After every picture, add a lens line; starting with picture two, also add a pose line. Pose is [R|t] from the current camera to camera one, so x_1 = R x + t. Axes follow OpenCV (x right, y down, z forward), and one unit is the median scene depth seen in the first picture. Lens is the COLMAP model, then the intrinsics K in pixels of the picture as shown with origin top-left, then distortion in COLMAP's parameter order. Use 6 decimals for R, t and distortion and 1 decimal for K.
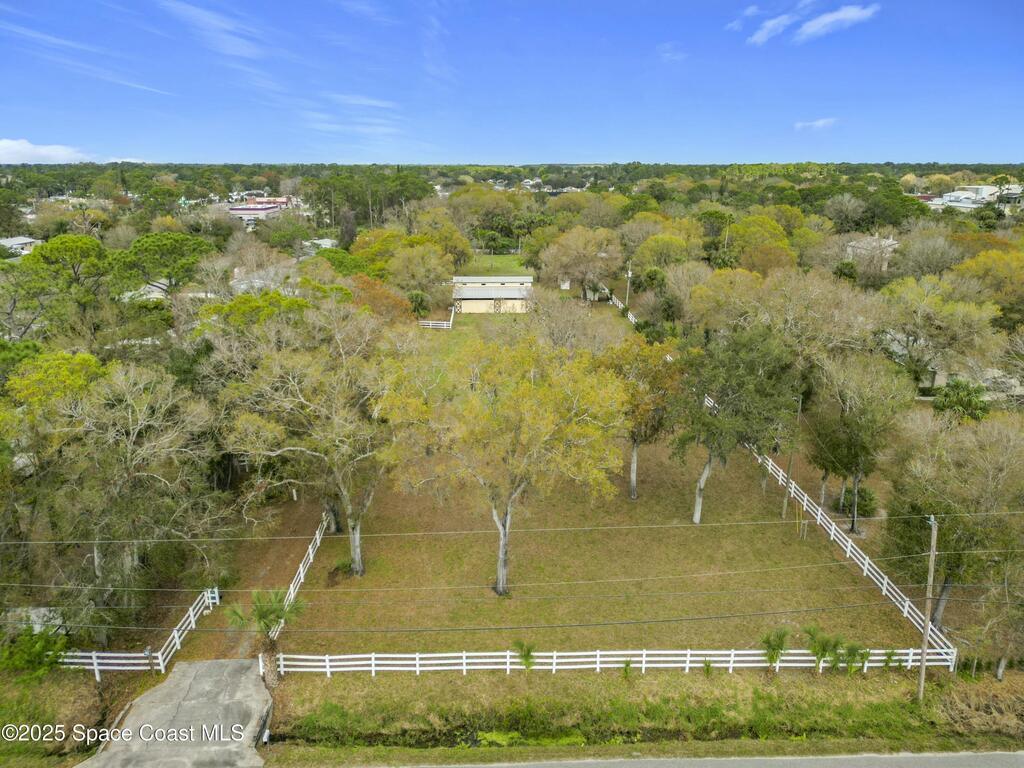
lens RADIAL K [[741.3, 0, 508.6], [0, 741.3, 373.5], [0, 0, 1]] dist [0.021348, -0.005980]
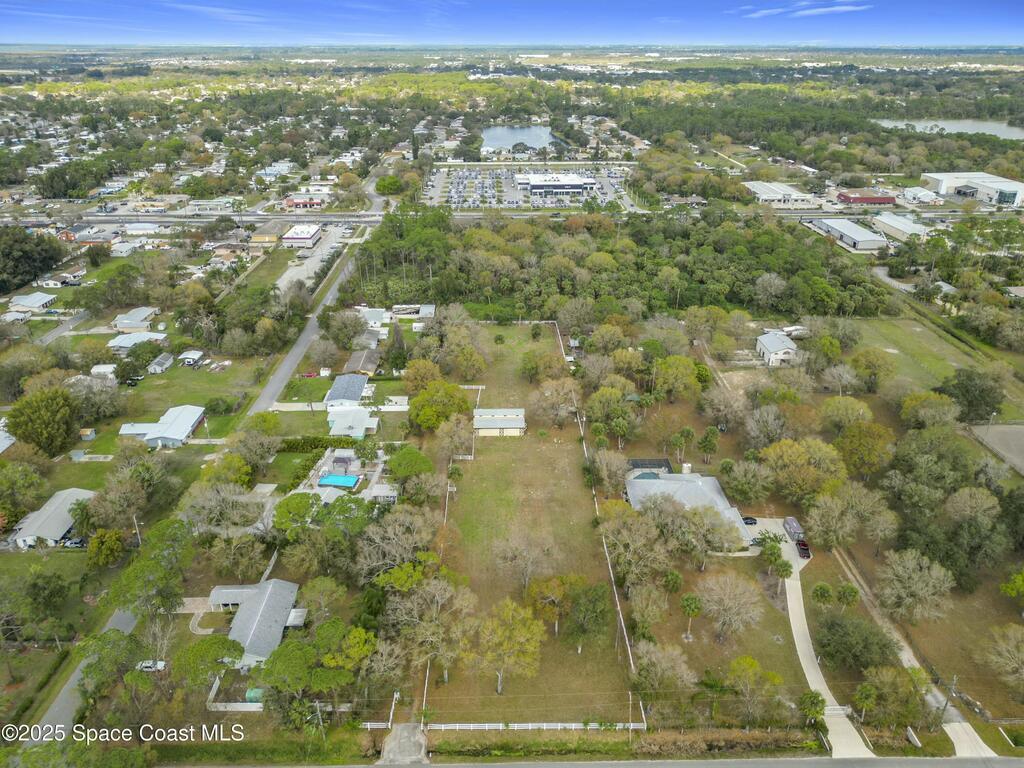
lens RADIAL K [[731.8, 0, 512.0], [0, 731.8, 384.0], [0, 0, 1]] dist [0.064765, -0.067963]
pose [[0.999937, 0.010943, -0.002523, 0.037771], [-0.010413, 0.987625, 0.156488, -1.512185], [0.004204, -0.156452, 0.987677, -1.829223]]
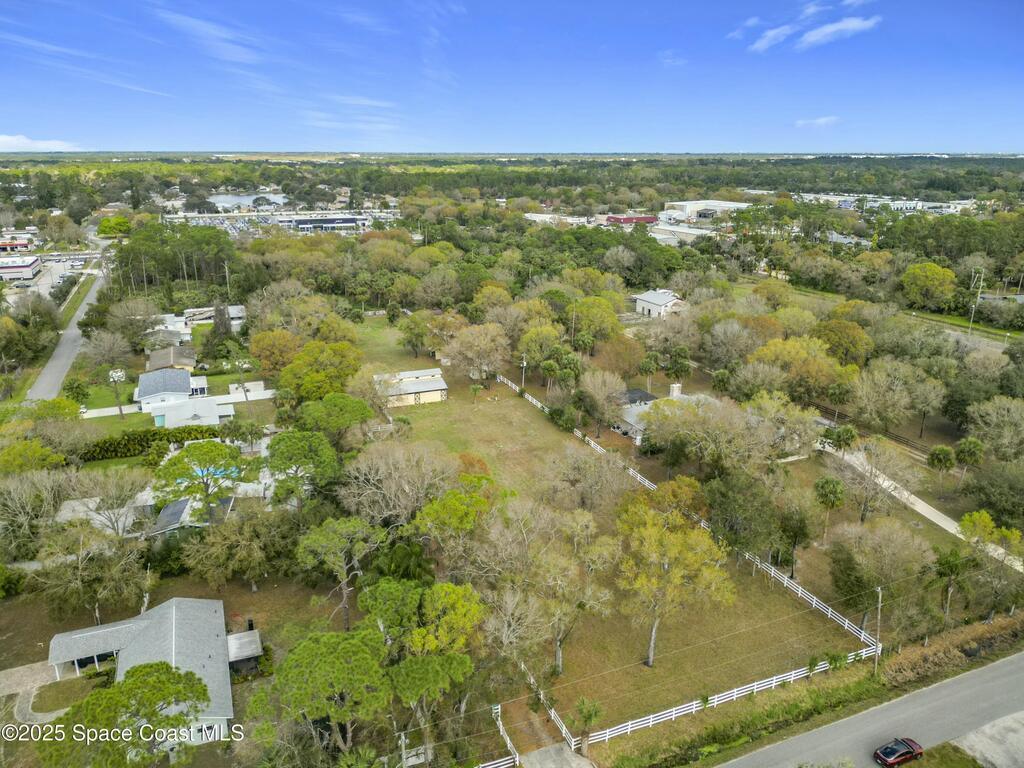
lens RADIAL K [[751.2, 0, 512.0], [0, 751.2, 384.0], [0, 0, 1]] dist [0.042980, -0.062247]
pose [[0.932496, -0.102940, 0.346199, -0.971558], [0.094618, 0.994673, 0.040905, -0.510112], [-0.348566, -0.005387, 0.937269, -0.561608]]
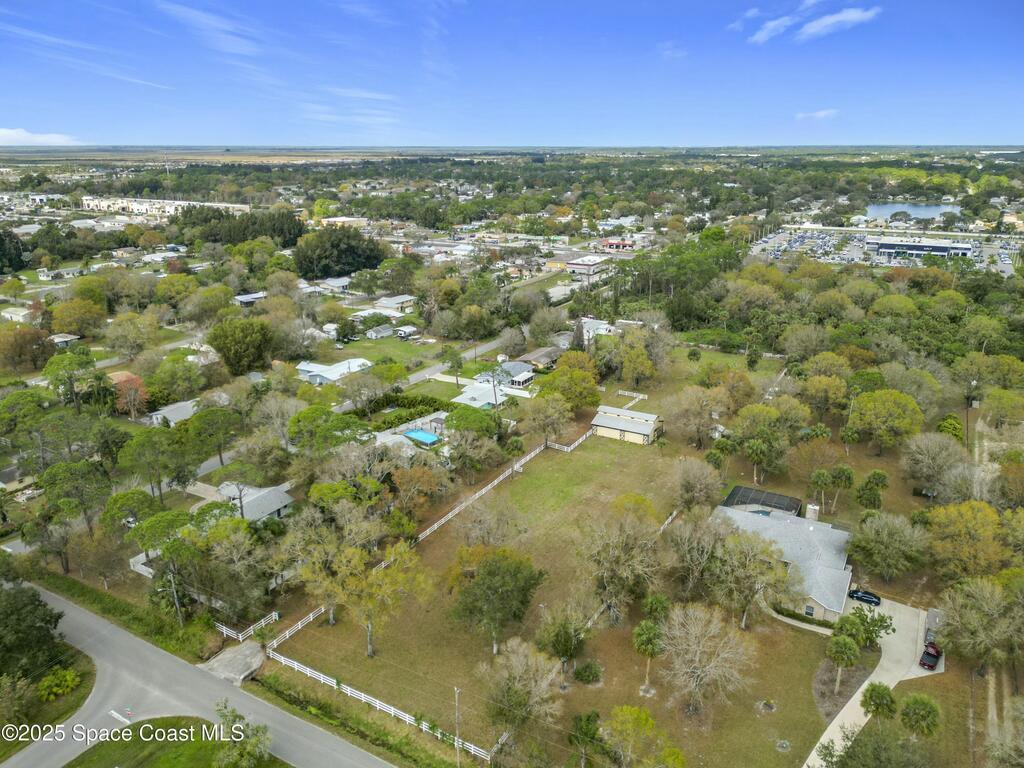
lens RADIAL K [[731.8, 0, 512.0], [0, 731.8, 384.0], [0, 0, 1]] dist [0.064765, -0.067963]
pose [[0.853921, 0.165559, -0.493366, 1.567659], [-0.145617, 0.986190, 0.078902, -0.889495], [0.499615, 0.004466, 0.866236, -0.856858]]
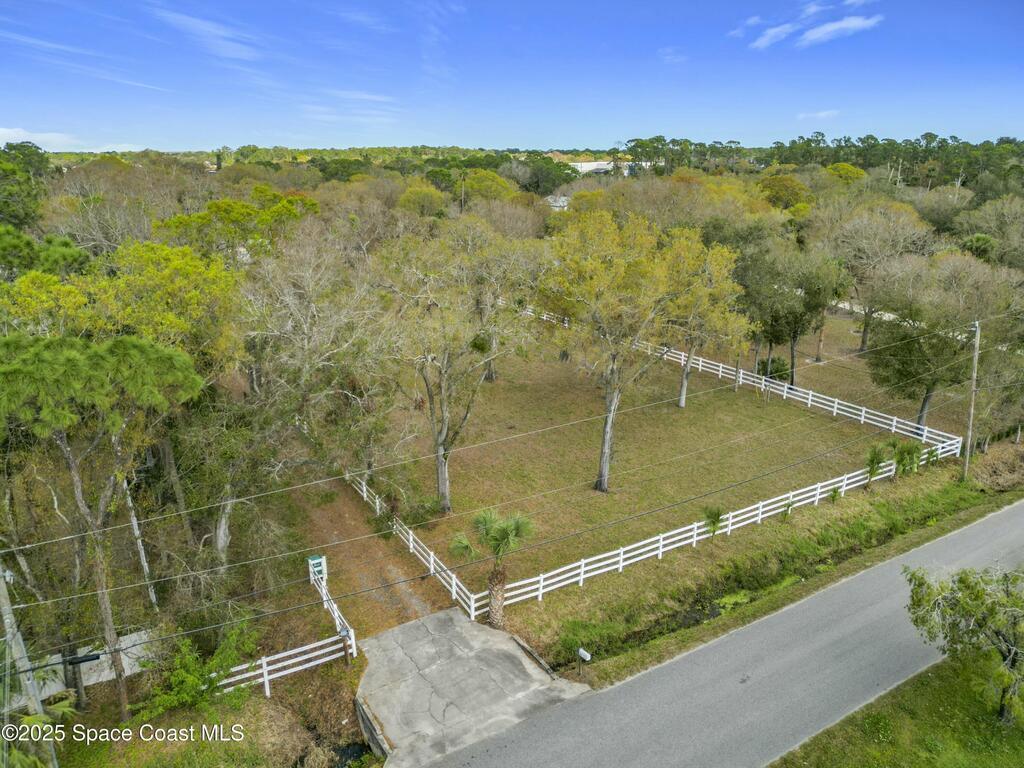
lens RADIAL K [[751.2, 0, 512.0], [0, 751.2, 384.0], [0, 0, 1]] dist [0.042980, -0.062247]
pose [[0.871682, -0.151296, 0.466133, -0.644113], [0.139096, 0.988417, 0.060703, 0.101004], [-0.469918, 0.011923, 0.882630, 0.239925]]
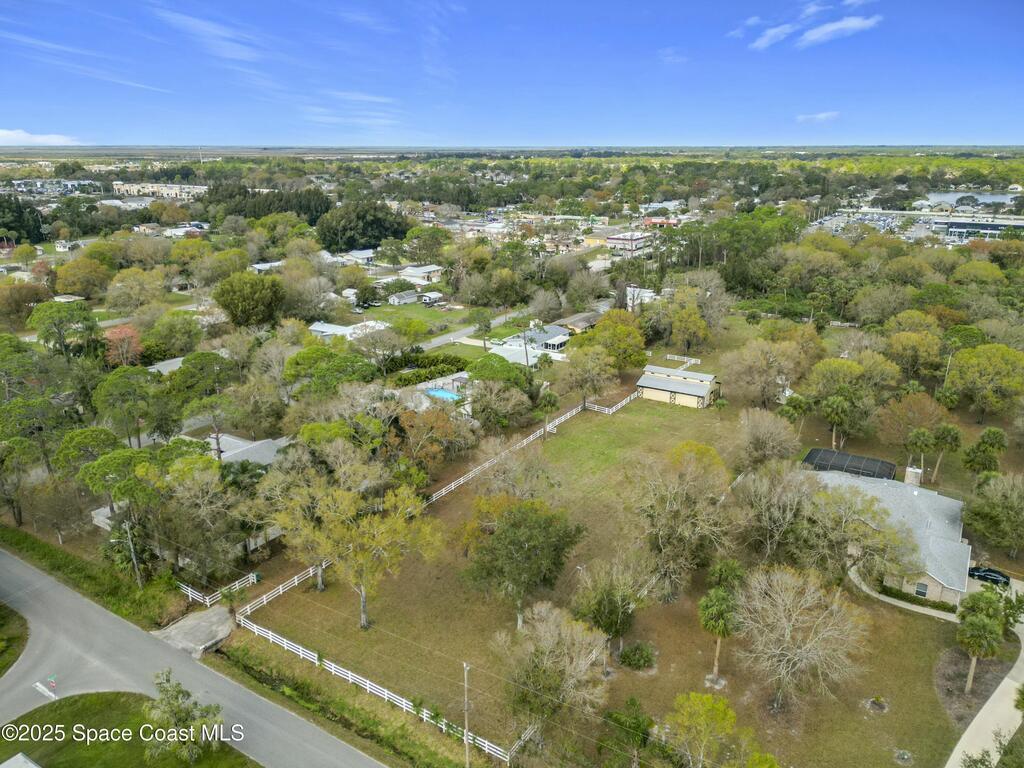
lens RADIAL K [[743.8, 0, 512.0], [0, 743.8, 384.0], [0, 0, 1]] dist [0.058222, -0.059488]
pose [[0.827791, 0.174276, -0.533283, 1.368417], [-0.155762, 0.984552, 0.079968, -0.574144], [0.538981, 0.016869, 0.842149, -0.409930]]
